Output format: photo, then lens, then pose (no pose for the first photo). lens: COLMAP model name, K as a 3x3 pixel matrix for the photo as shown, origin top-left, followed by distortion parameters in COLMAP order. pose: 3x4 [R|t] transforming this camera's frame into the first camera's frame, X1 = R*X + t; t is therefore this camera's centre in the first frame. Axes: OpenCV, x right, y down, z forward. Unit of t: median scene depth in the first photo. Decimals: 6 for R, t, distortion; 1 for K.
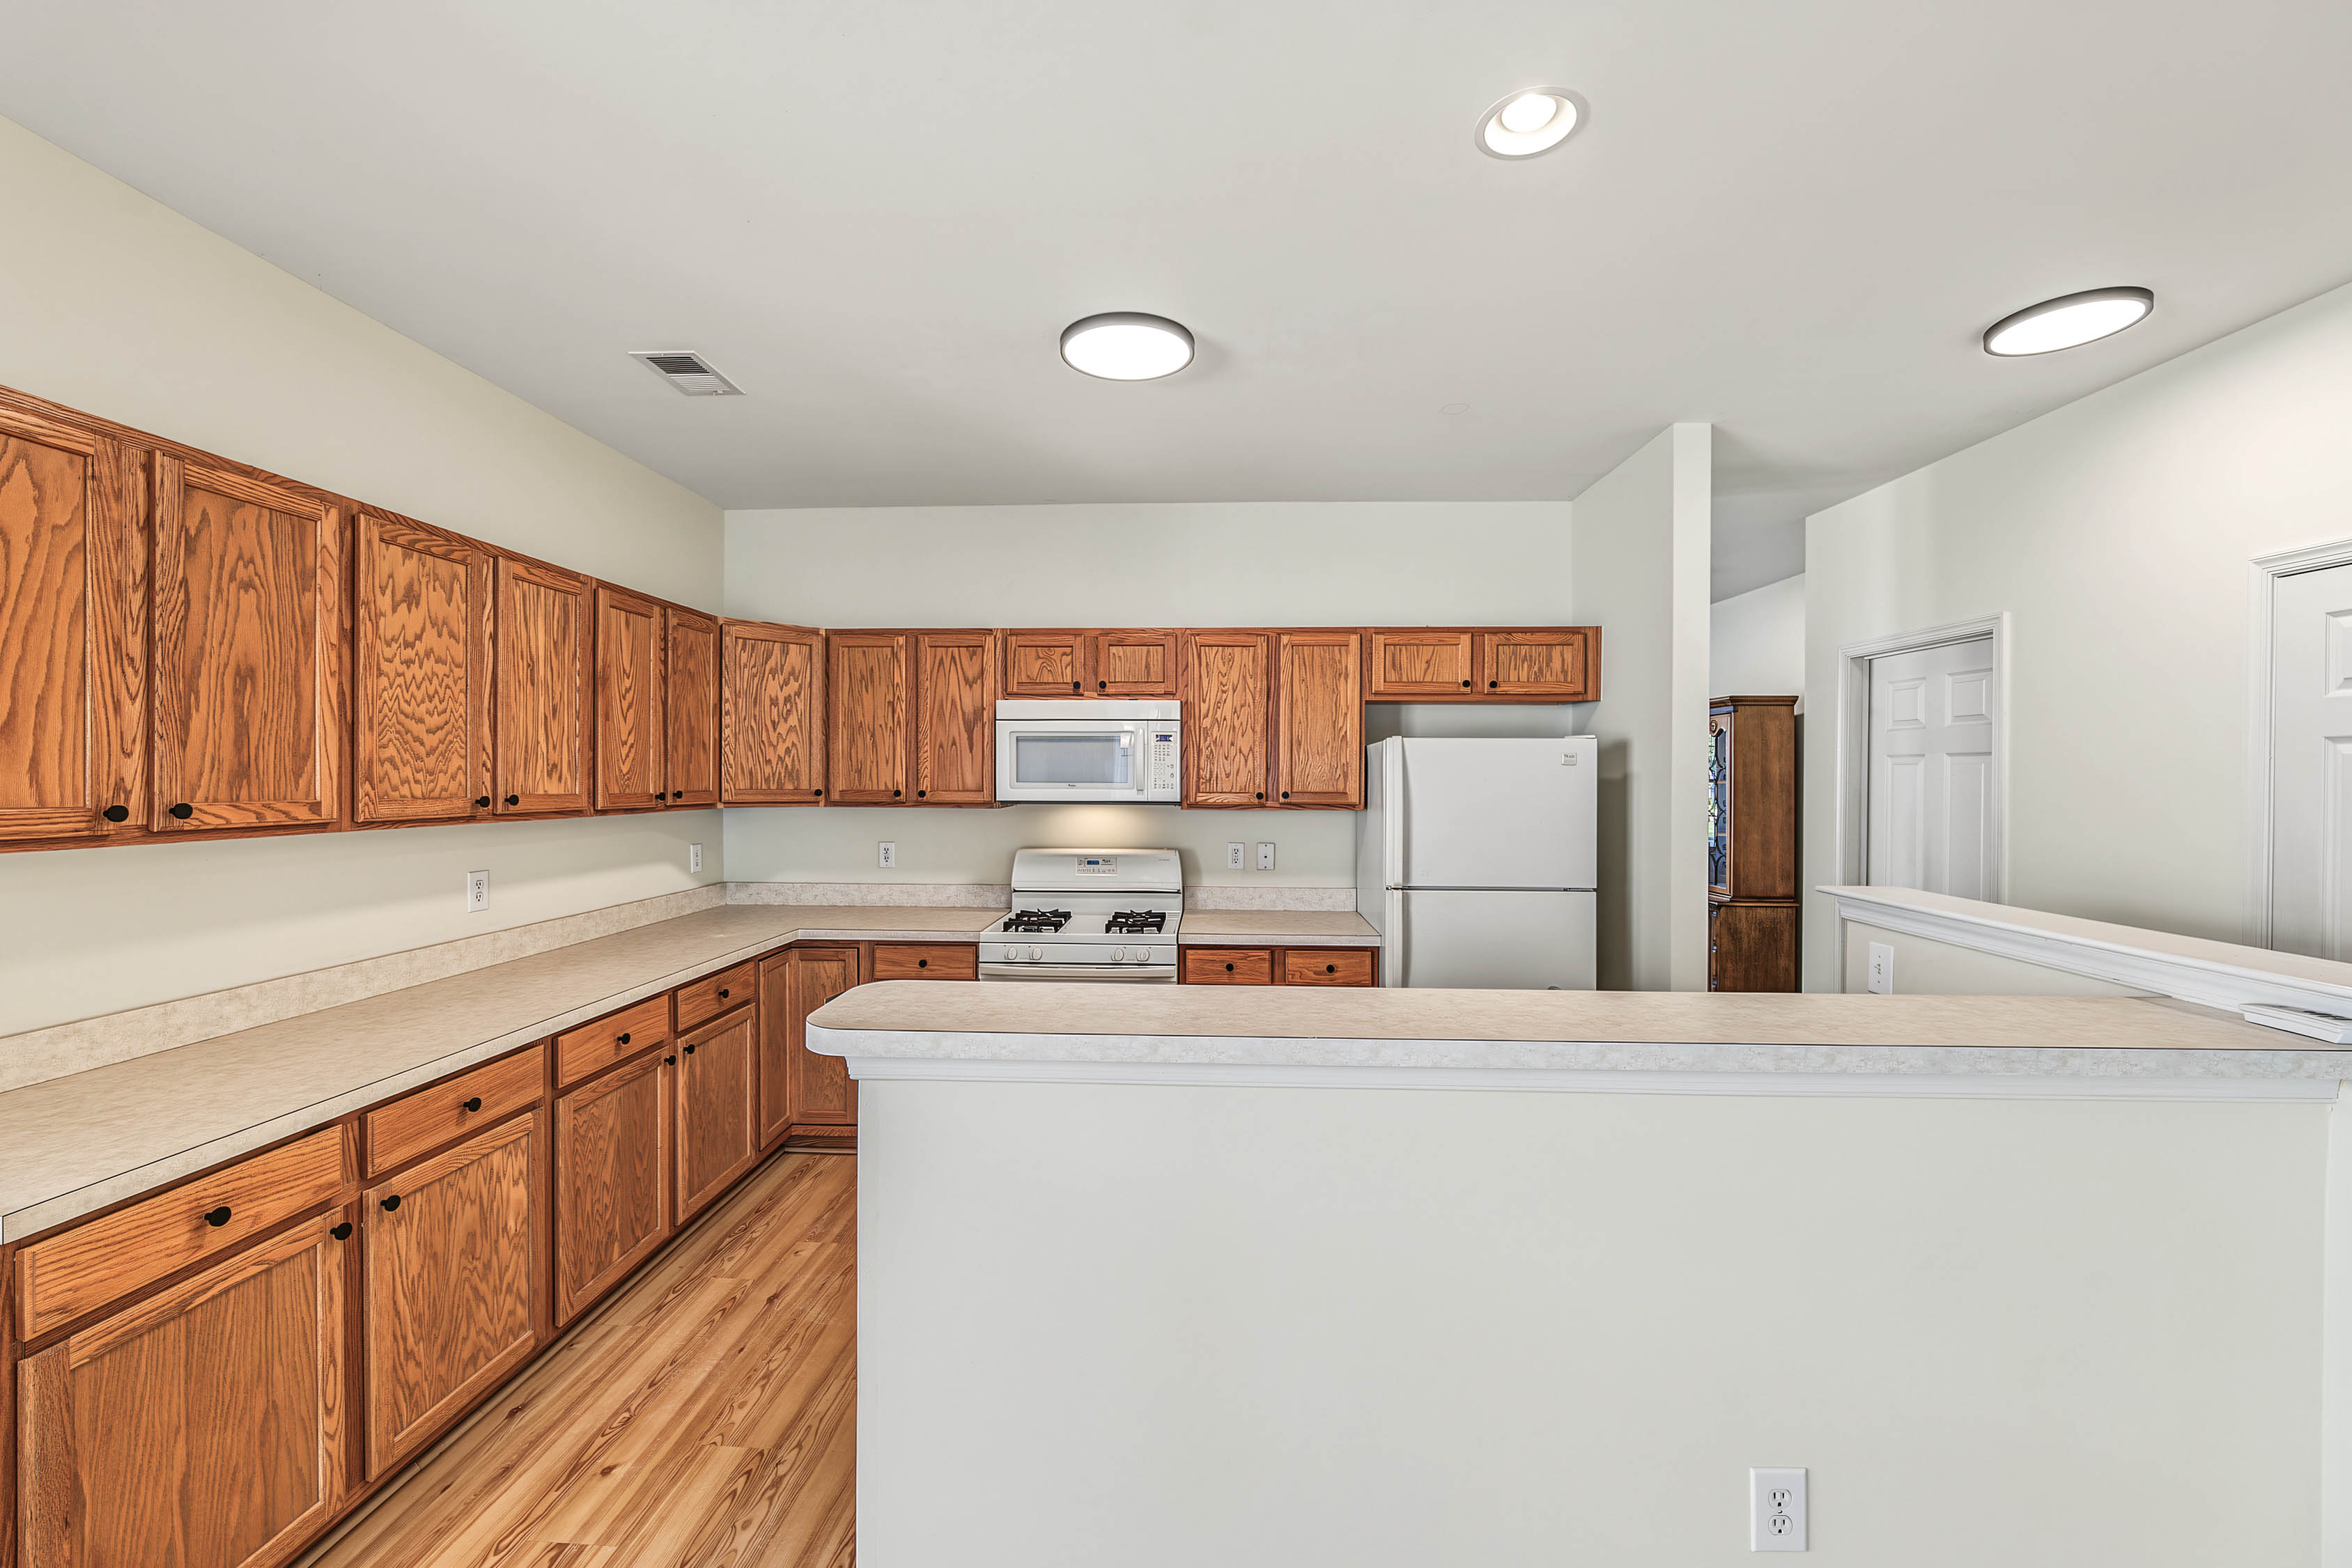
lens RADIAL K [[932.9, 0, 1173.1], [0, 932.9, 780.7], [0, 0, 1]] dist [-0.007715, 0.000109]
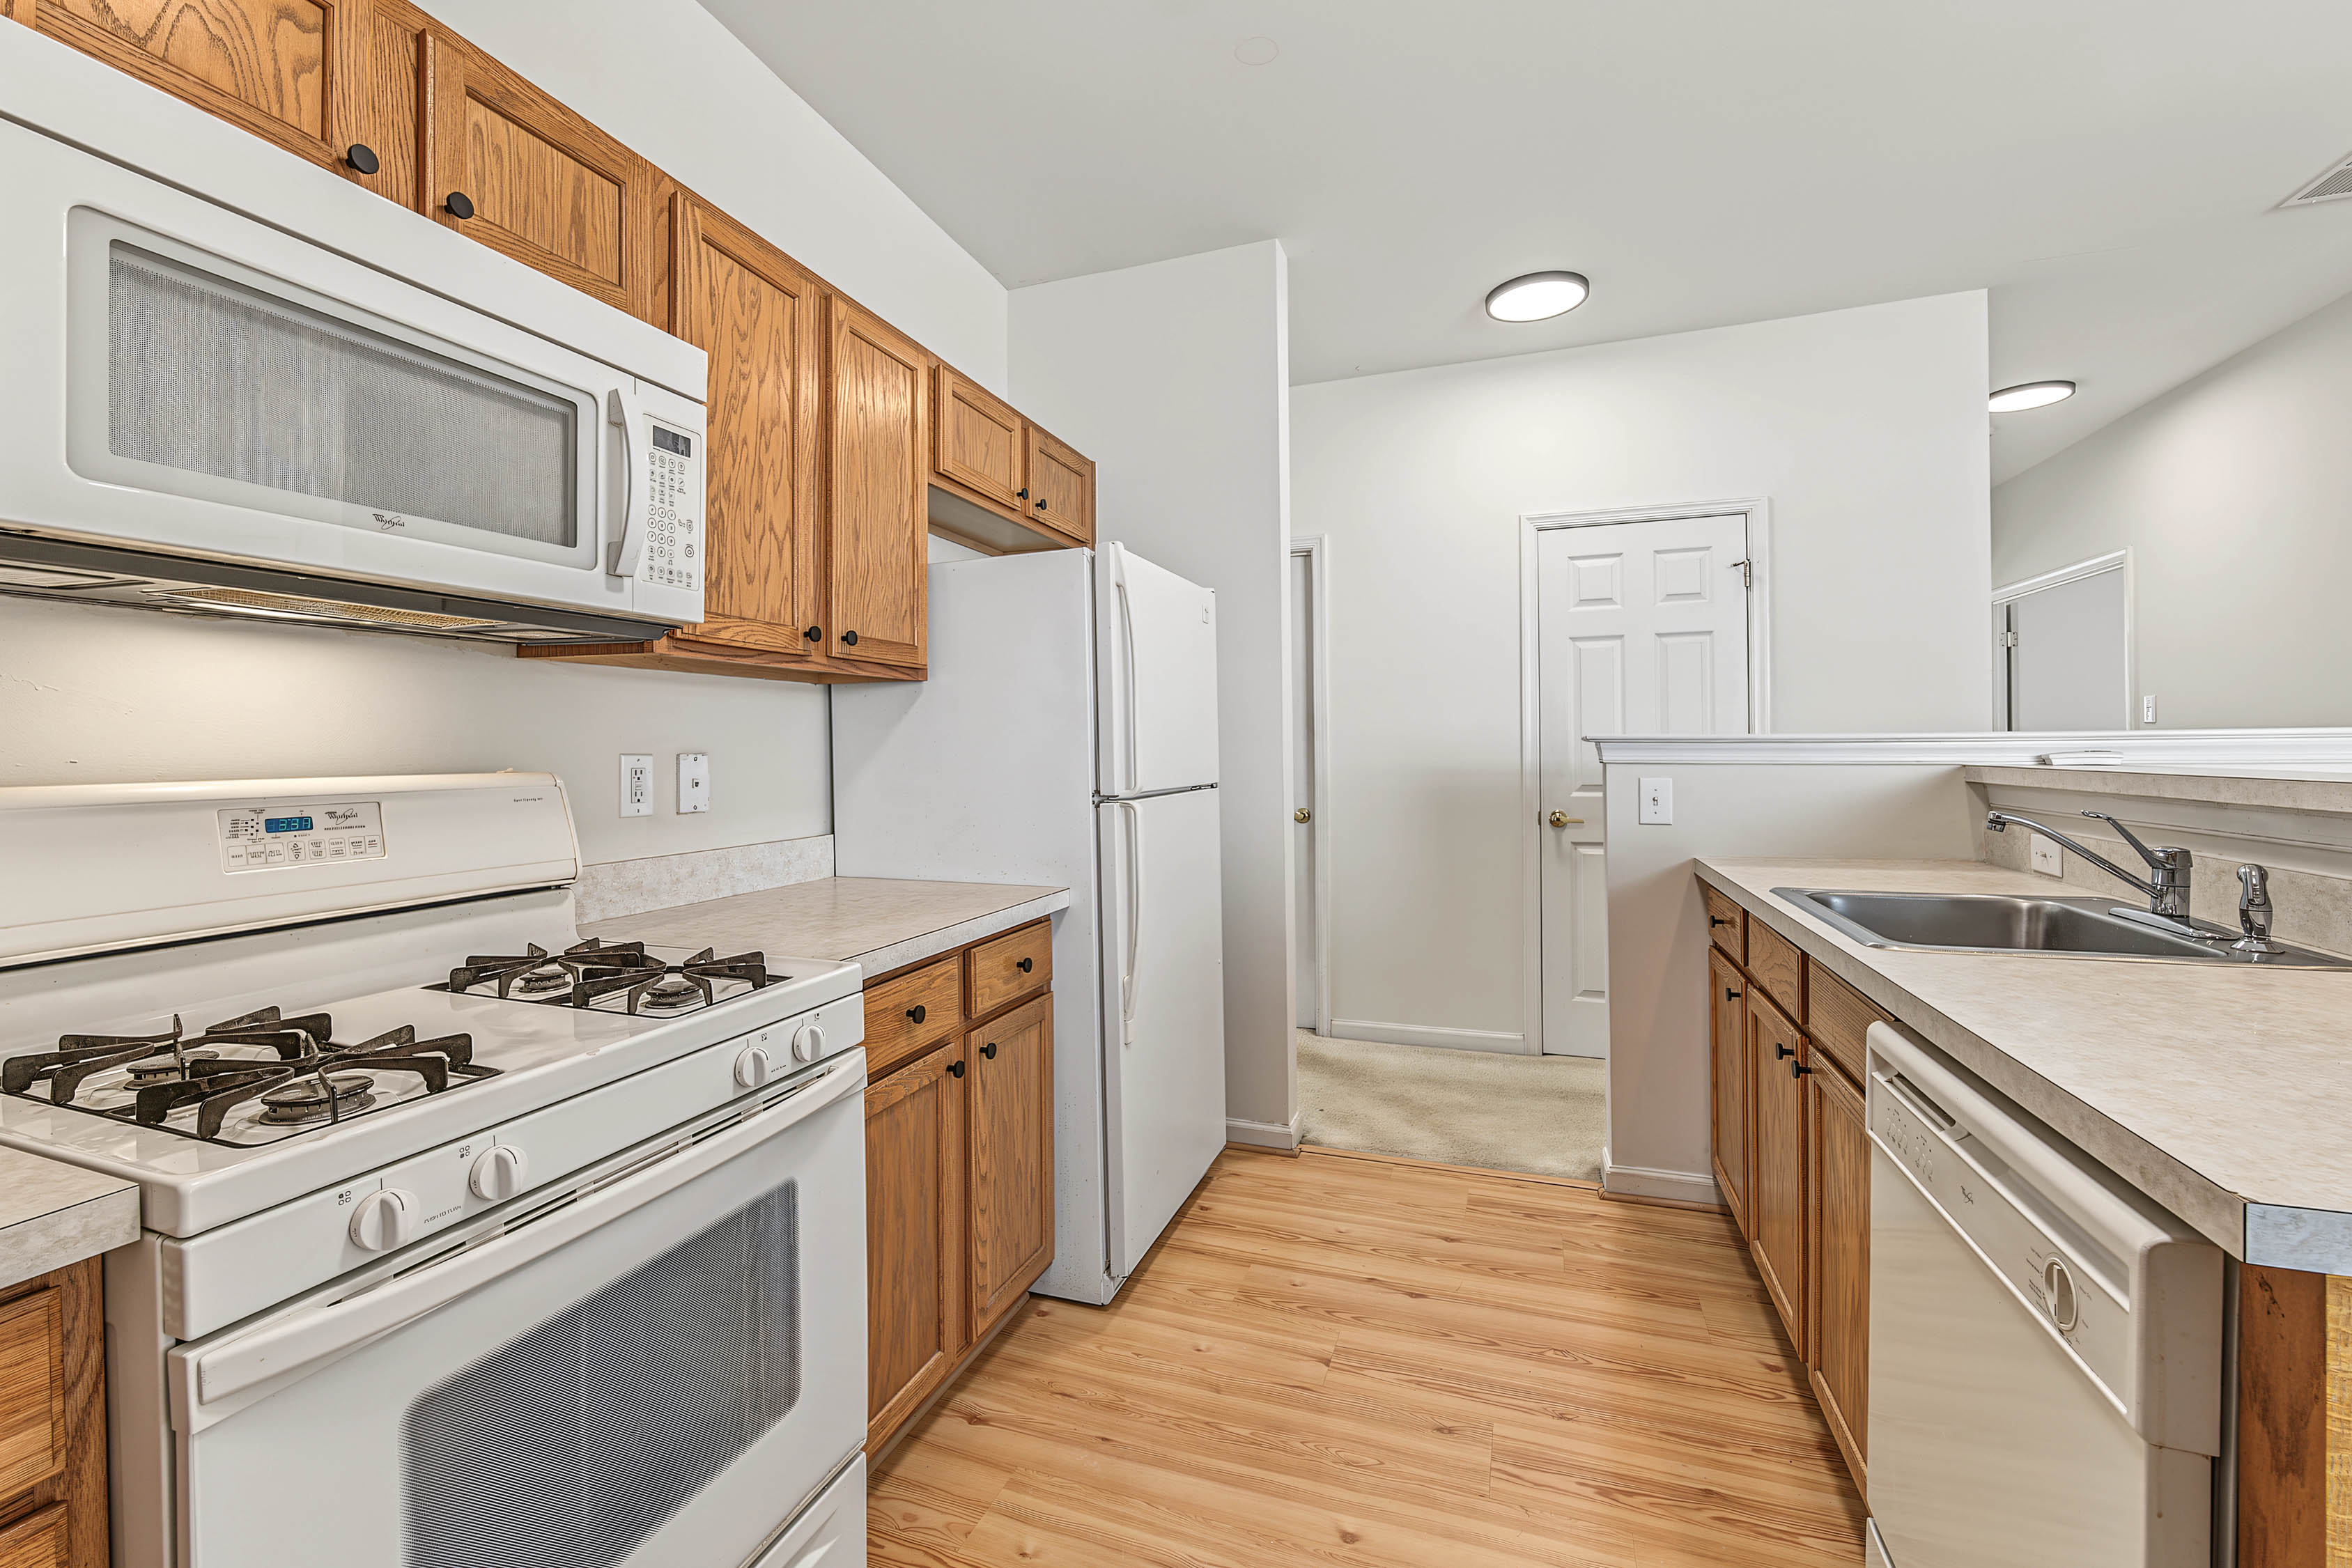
lens RADIAL K [[974.2, 0, 1159.3], [0, 974.2, 750.0], [0, 0, 1]] dist [-0.009479, -0.000082]
pose [[0.304323, -0.008654, 0.952529, -0.306542], [0.017923, 0.999834, 0.003358, 0.074103], [-0.952400, 0.016050, 0.304428, 0.705821]]
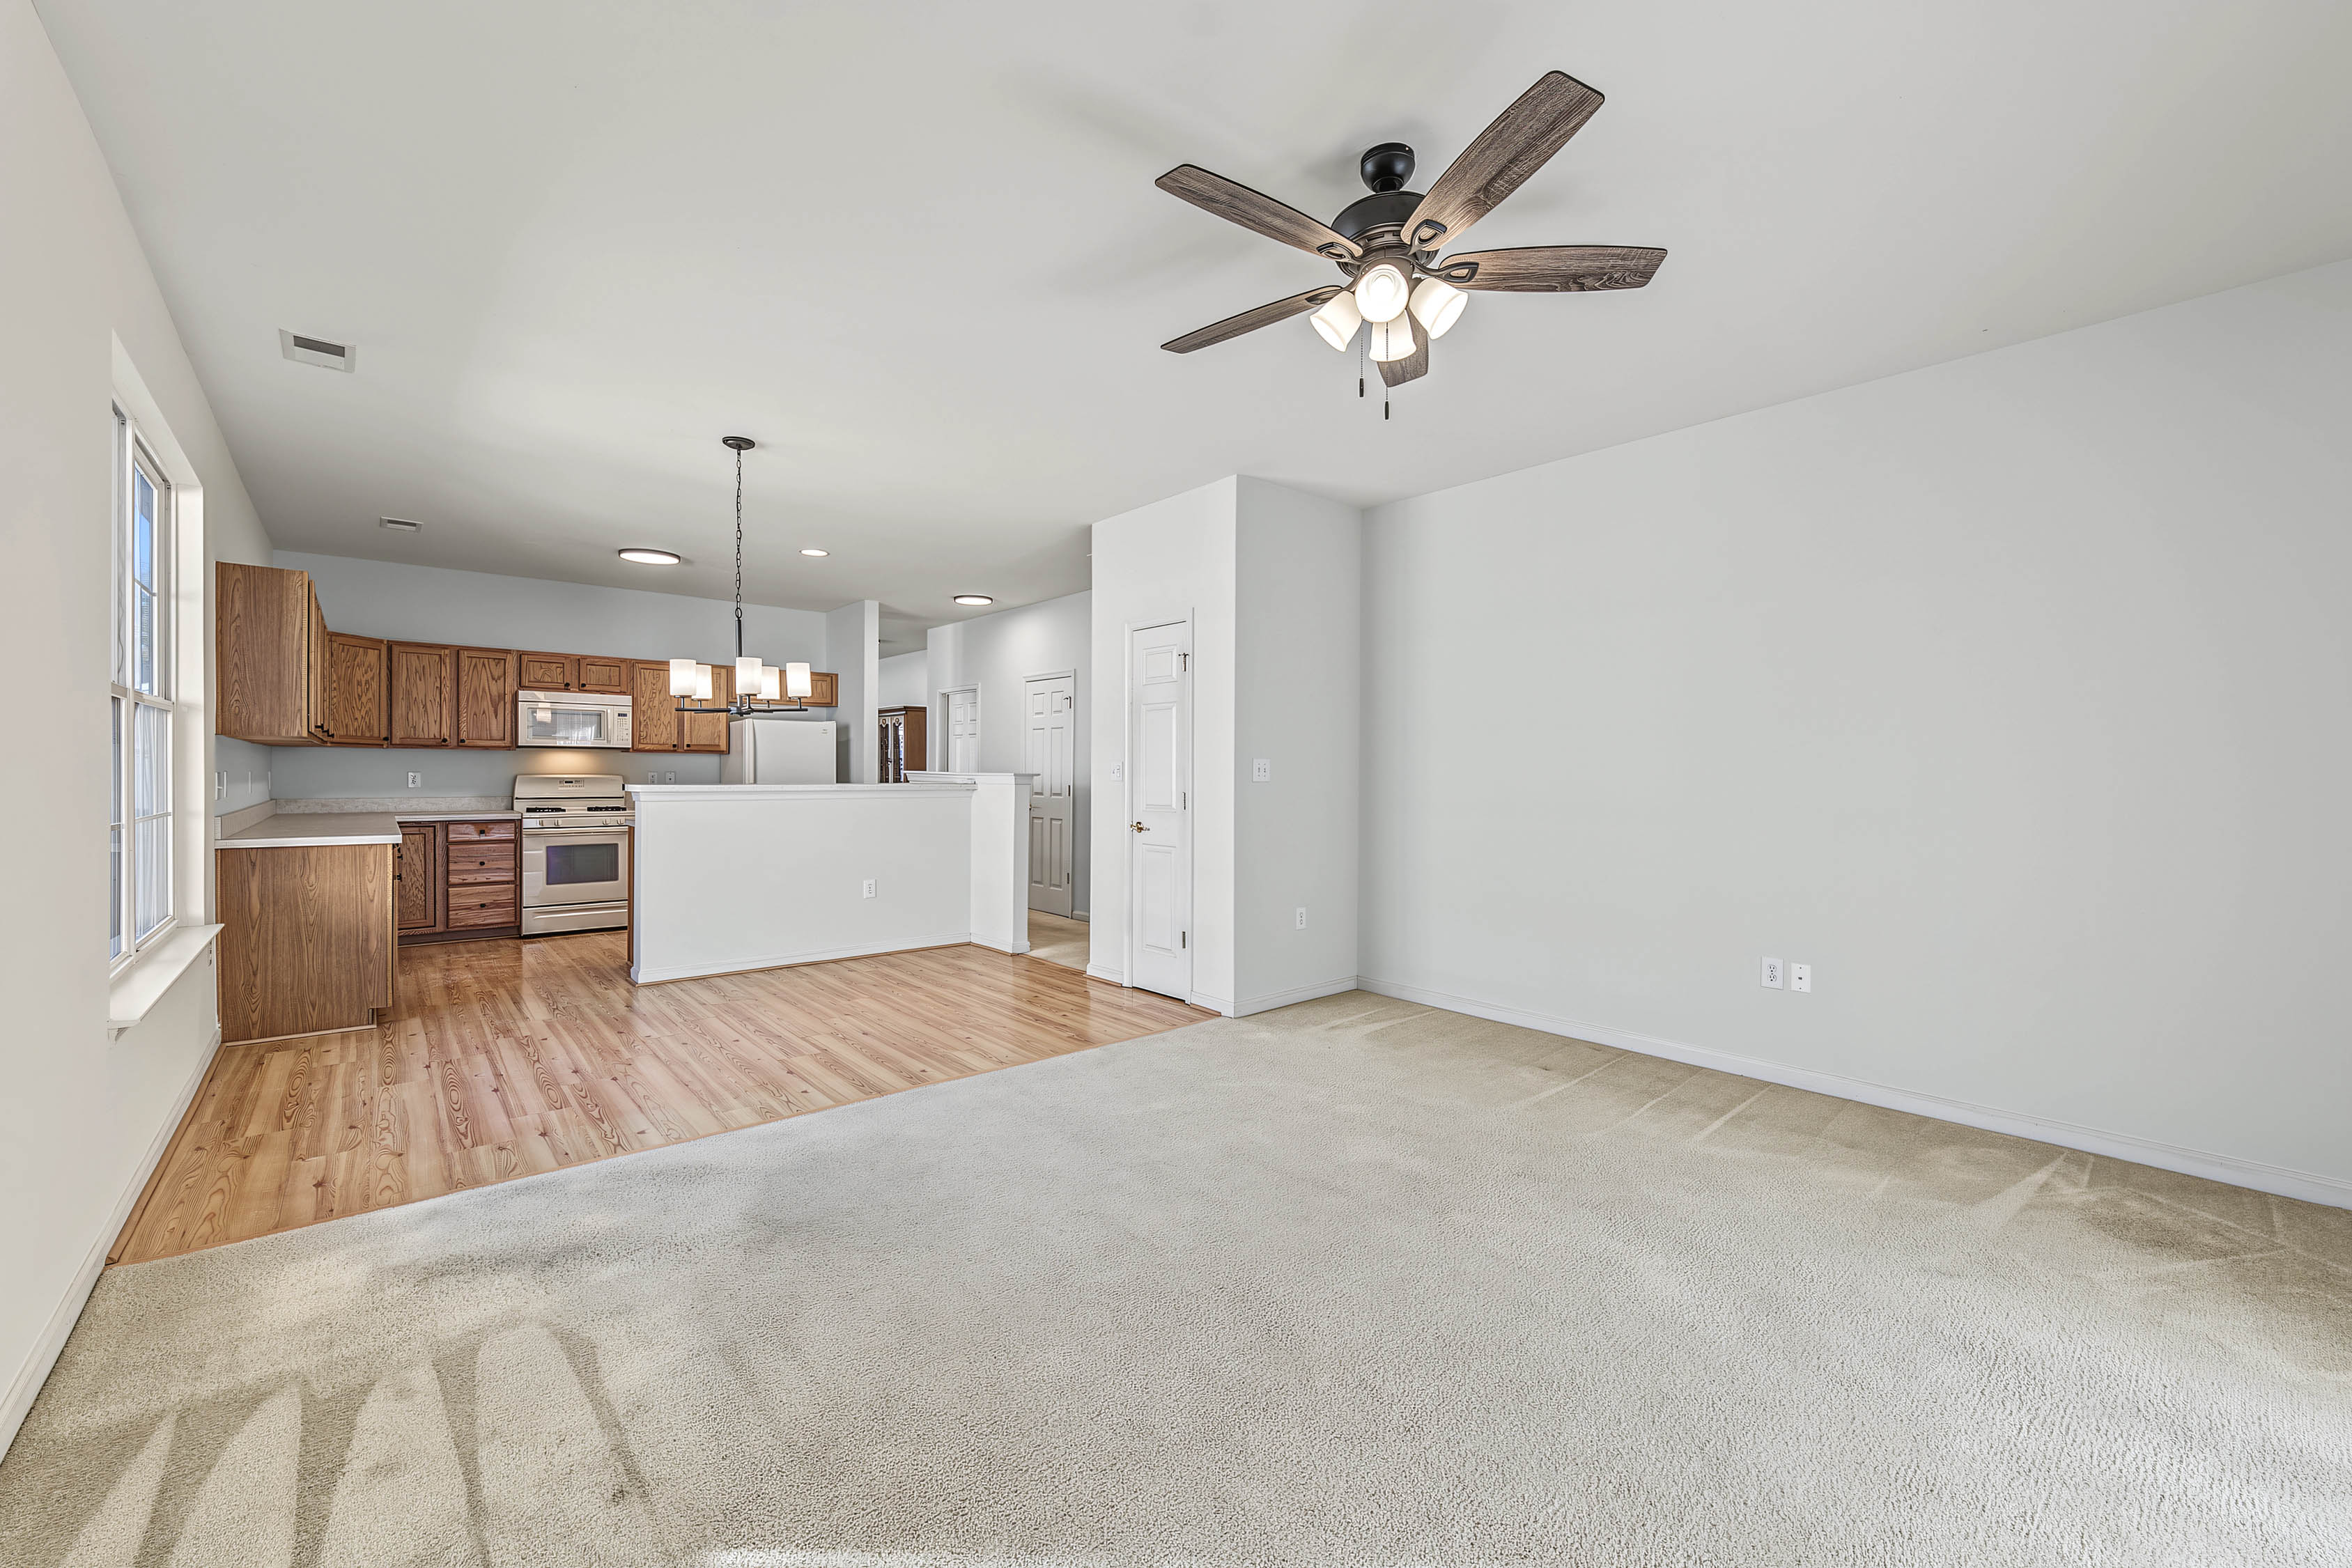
lens RADIAL K [[932.9, 0, 1159.9], [0, 932.9, 776.3], [0, 0, 1]] dist [-0.007715, 0.000109]
pose [[0.724215, -0.000784, 0.689574, -0.535155], [0.002572, 0.999995, -0.001564, 0.087863], [-0.689570, 0.002906, 0.724213, -1.179078]]
